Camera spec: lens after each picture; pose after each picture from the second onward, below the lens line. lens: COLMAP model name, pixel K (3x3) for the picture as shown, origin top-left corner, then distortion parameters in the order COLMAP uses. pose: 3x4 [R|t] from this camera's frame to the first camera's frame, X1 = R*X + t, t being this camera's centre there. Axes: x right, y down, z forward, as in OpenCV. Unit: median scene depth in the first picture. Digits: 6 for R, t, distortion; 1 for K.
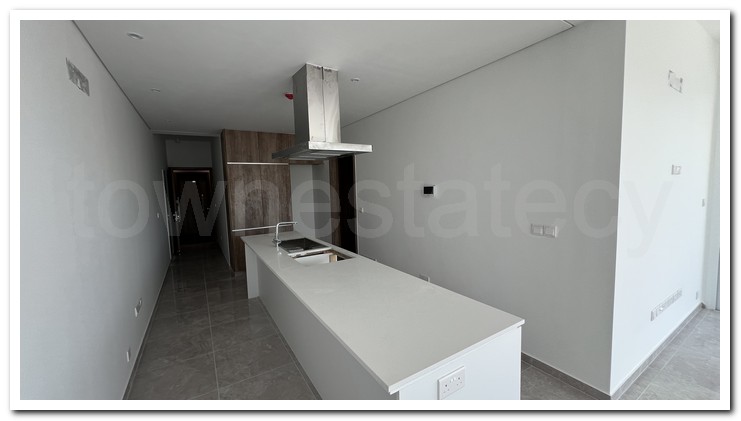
lens RADIAL K [[280.9, 0, 370.5], [0, 280.9, 210.5], [0, 0, 1]] dist [-0.000113, 0.000009]
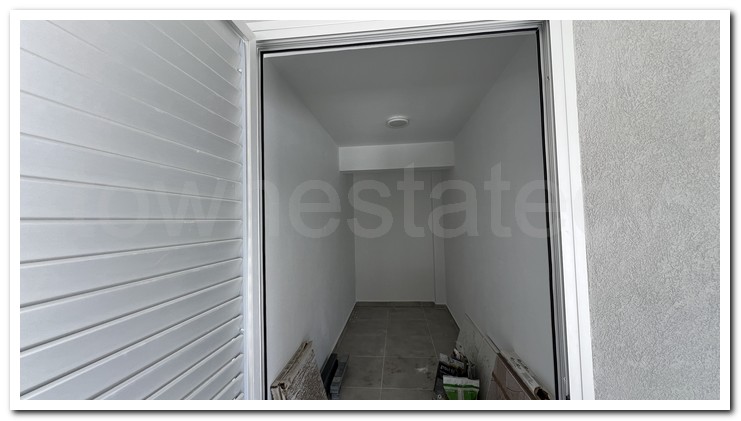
lens RADIAL K [[280.9, 0, 370.5], [0, 280.9, 210.5], [0, 0, 1]] dist [-0.000113, 0.000009]
pose [[0.999999, -0.000175, 0.001533, -0.454642], [0.000175, 1.000000, -0.000013, -0.000513], [-0.001533, 0.000013, 0.999999, -0.000186]]
